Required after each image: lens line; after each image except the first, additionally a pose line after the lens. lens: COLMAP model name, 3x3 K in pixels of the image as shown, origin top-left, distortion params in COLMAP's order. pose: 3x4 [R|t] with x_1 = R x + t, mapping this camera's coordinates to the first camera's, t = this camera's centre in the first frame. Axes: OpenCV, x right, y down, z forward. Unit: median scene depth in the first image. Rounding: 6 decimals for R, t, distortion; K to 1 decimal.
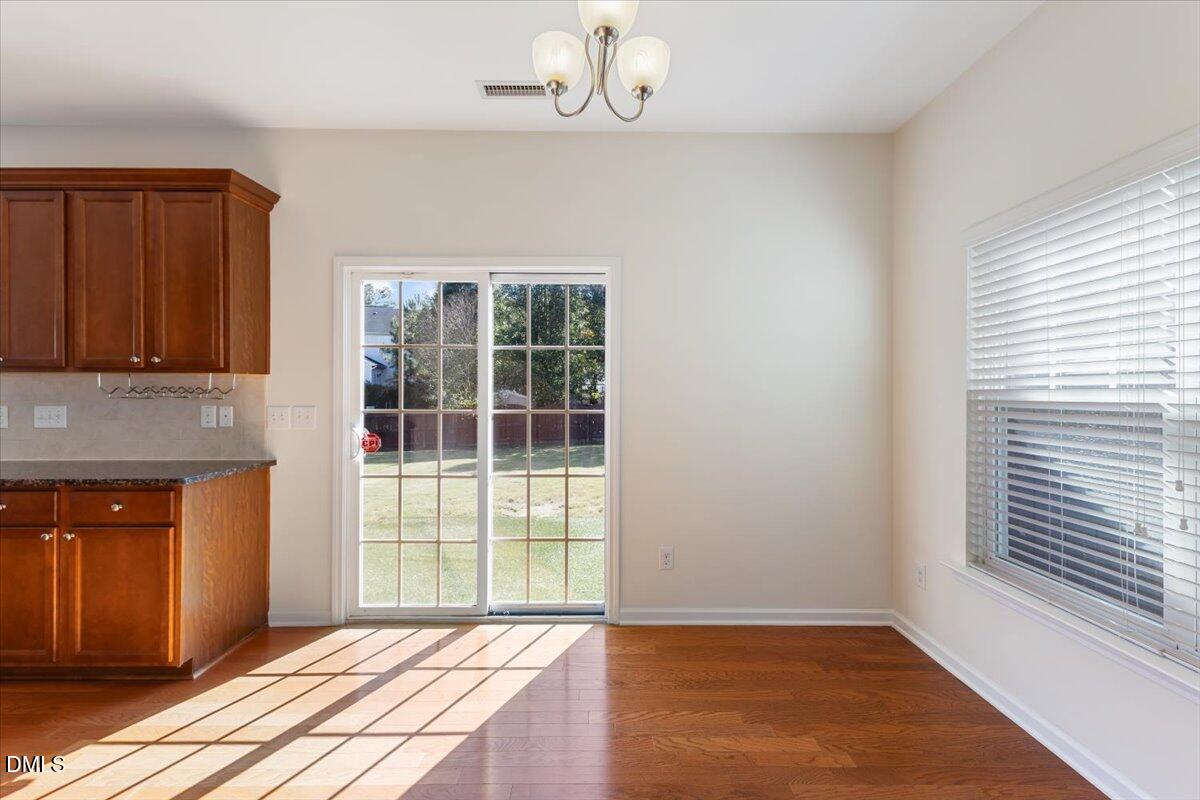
lens RADIAL K [[518.8, 0, 596.2], [0, 518.8, 393.9], [0, 0, 1]] dist [0.002662, 0.000361]
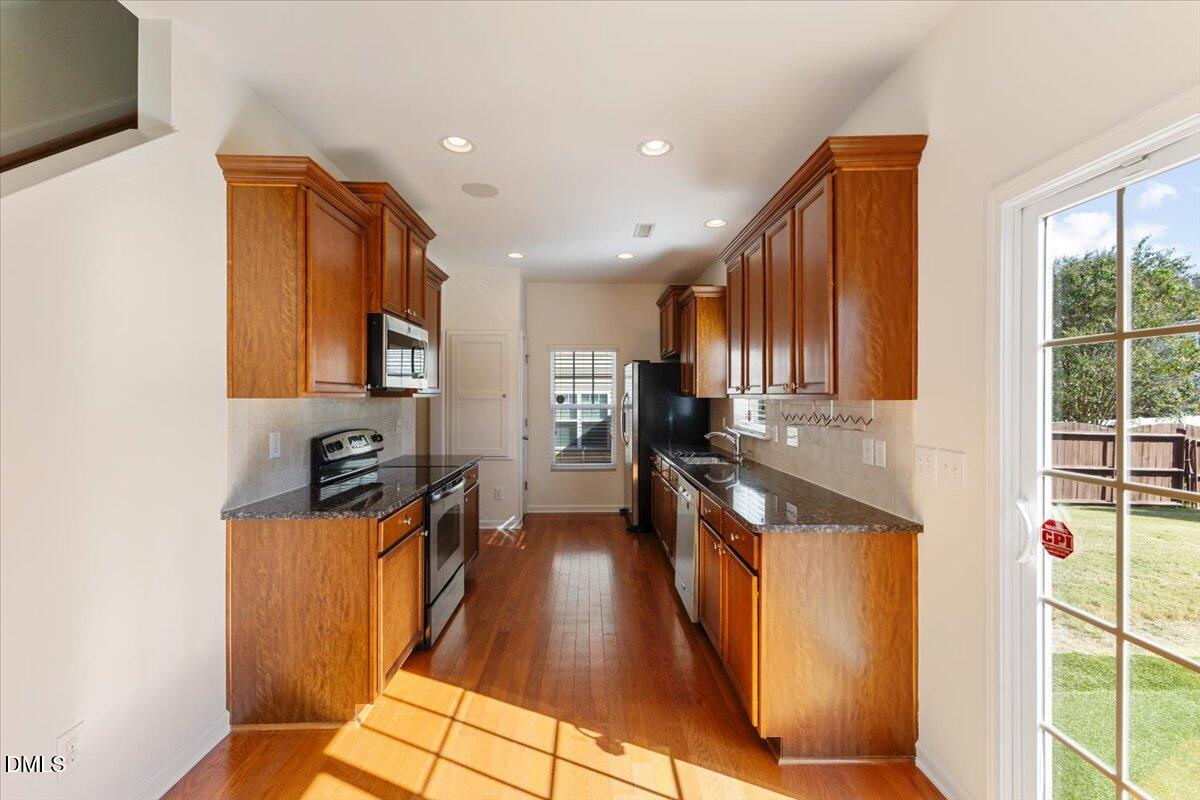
lens RADIAL K [[518.8, 0, 596.2], [0, 518.8, 393.9], [0, 0, 1]] dist [0.002662, 0.000361]
pose [[0.008051, -0.003451, -0.999962, 0.061575], [0.001284, 0.999993, -0.003441, -0.043808], [0.999967, -0.001256, 0.008055, 0.572769]]
